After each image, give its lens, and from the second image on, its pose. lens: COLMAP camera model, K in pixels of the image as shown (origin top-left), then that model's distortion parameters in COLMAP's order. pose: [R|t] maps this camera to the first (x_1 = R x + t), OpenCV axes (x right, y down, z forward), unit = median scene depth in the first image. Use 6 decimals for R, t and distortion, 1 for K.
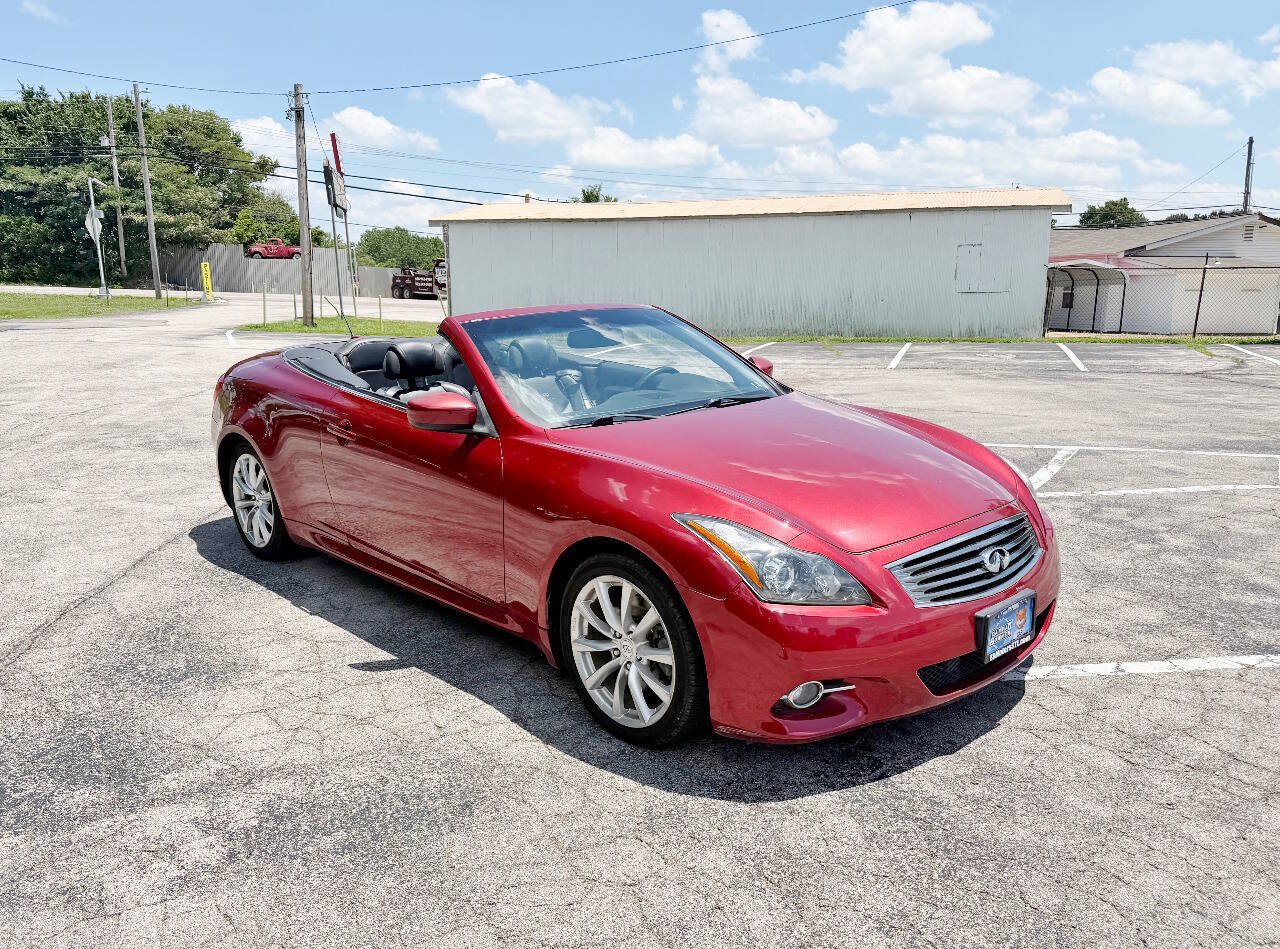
lens RADIAL K [[962.1, 0, 640.0], [0, 962.1, 474.5], [0, 0, 1]] dist [0.061872, -0.089385]
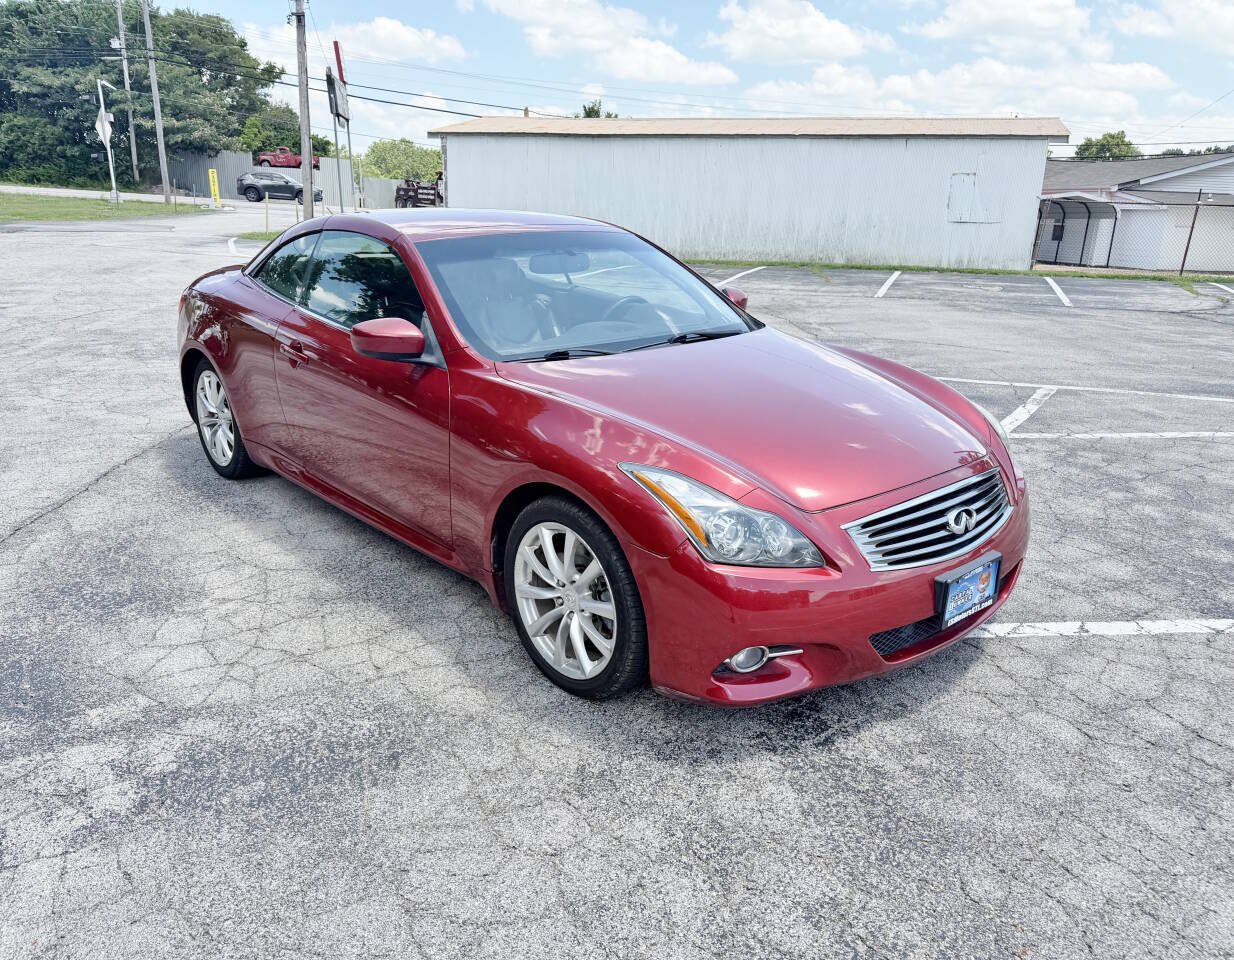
lens RADIAL K [[918.6, 0, 617.0], [0, 918.6, 480.0], [0, 0, 1]] dist [0.054275, -0.074781]
pose [[0.999335, 0.034045, -0.013025, 0.035630], [-0.032628, 0.994772, 0.096768, -0.022600], [0.016252, -0.096279, 0.995222, 0.086889]]
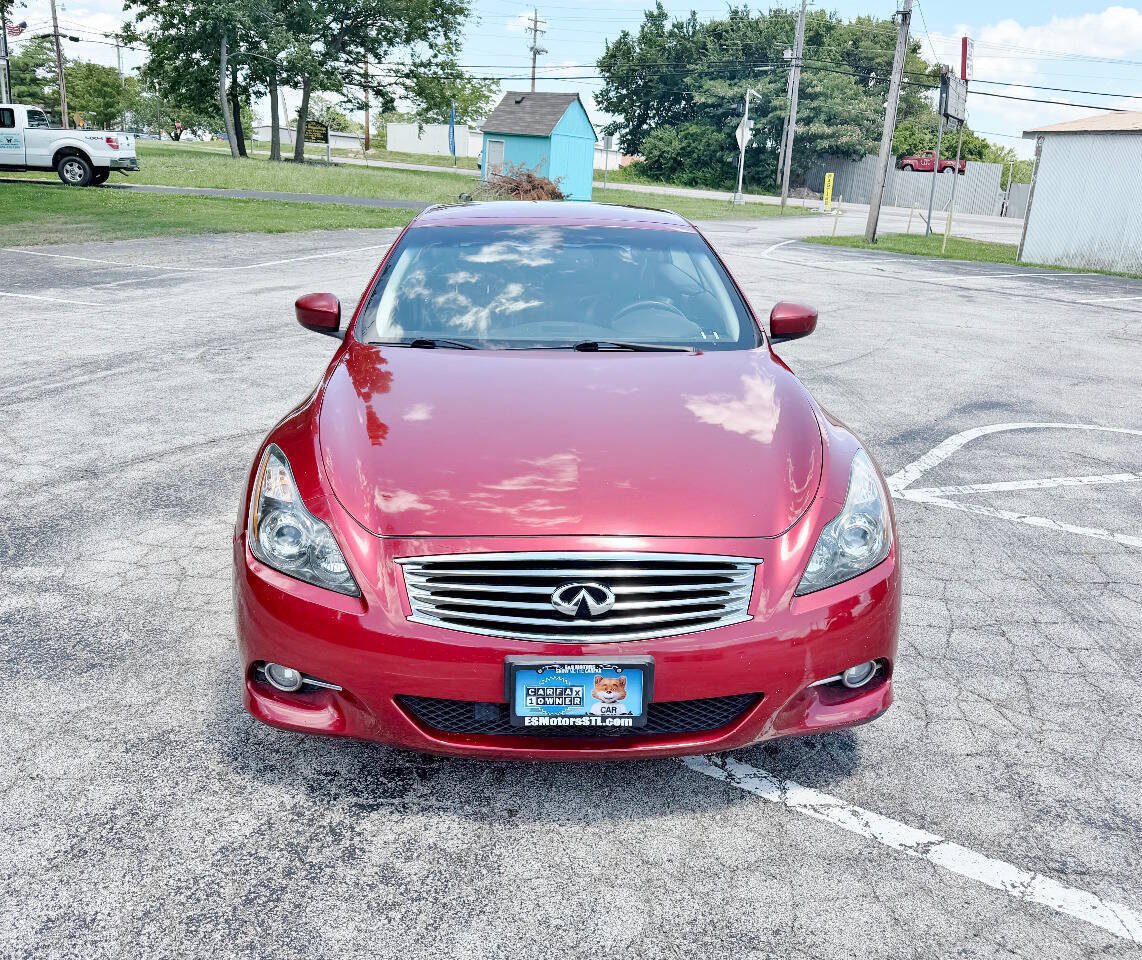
lens RADIAL K [[985.3, 0, 572.1], [0, 985.3, 445.7], [0, 0, 1]] dist [0.037664, -0.051468]
pose [[0.768810, 0.202860, -0.606448, 0.659888], [-0.172063, 0.978998, 0.109351, -0.086748], [0.615895, 0.020277, 0.787568, 0.348852]]
